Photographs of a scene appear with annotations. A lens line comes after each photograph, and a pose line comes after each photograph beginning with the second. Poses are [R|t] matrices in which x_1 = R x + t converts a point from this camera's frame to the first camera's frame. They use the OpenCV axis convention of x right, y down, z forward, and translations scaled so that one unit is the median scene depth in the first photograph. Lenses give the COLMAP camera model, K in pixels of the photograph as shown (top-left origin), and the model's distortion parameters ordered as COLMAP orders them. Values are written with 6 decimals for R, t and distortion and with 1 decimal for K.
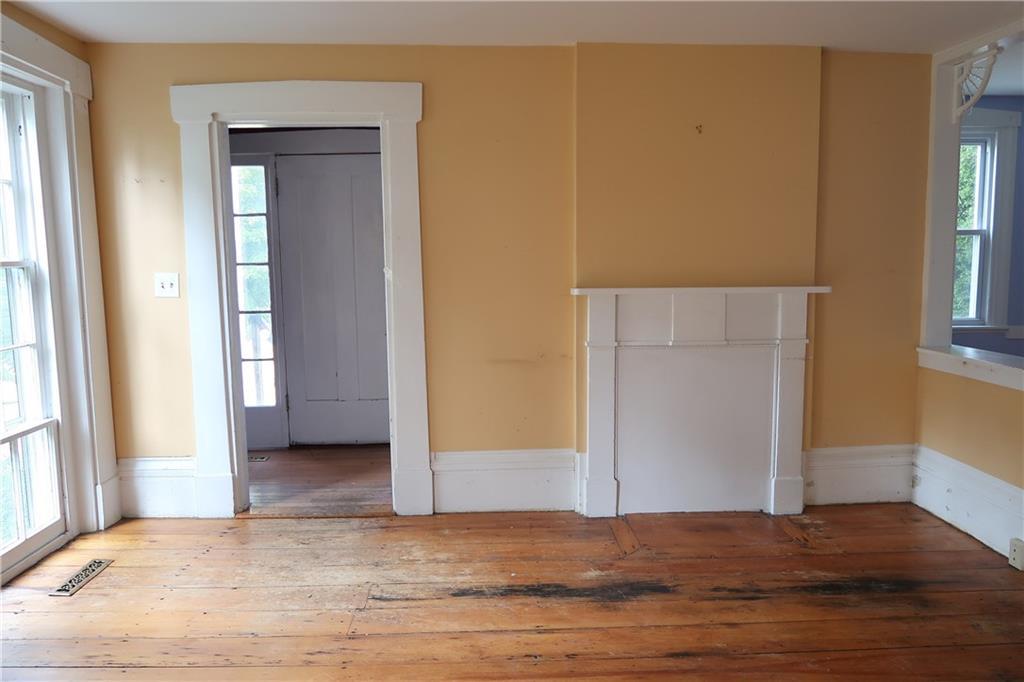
lens RADIAL K [[704.2, 0, 516.3], [0, 704.2, 339.2], [0, 0, 1]] dist [-0.002324, -0.001149]
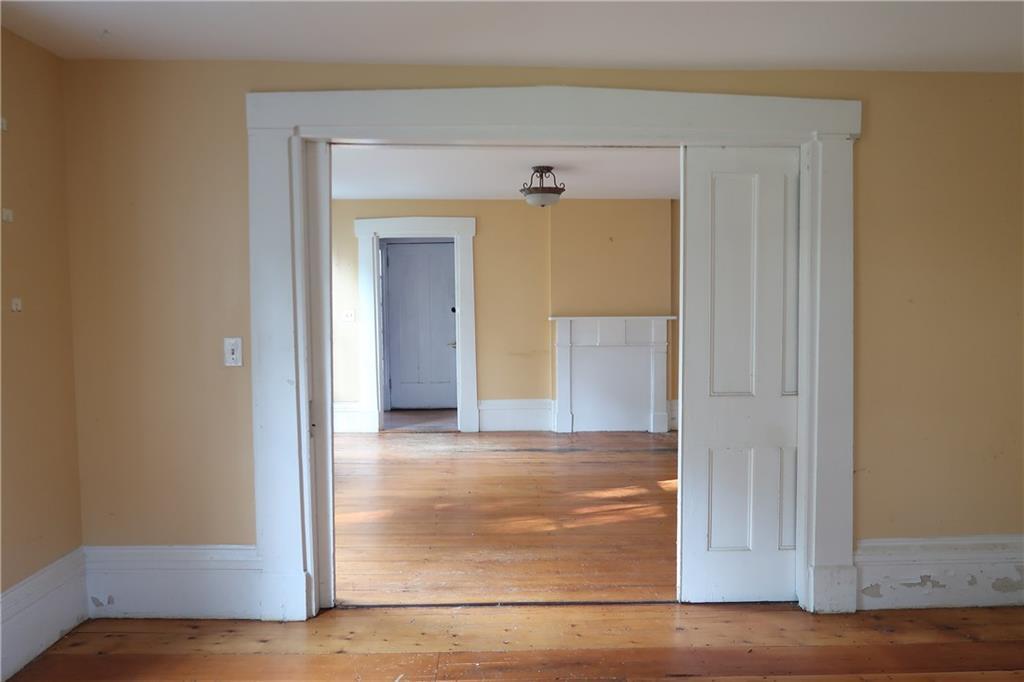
lens RADIAL K [[704.2, 0, 511.3], [0, 704.2, 345.7], [0, 0, 1]] dist [-0.002324, -0.001149]
pose [[0.999802, 0.001256, -0.019855, 0.011480], [-0.002215, 0.998828, -0.048358, 0.106305], [0.019771, 0.048392, 0.998633, -1.003494]]
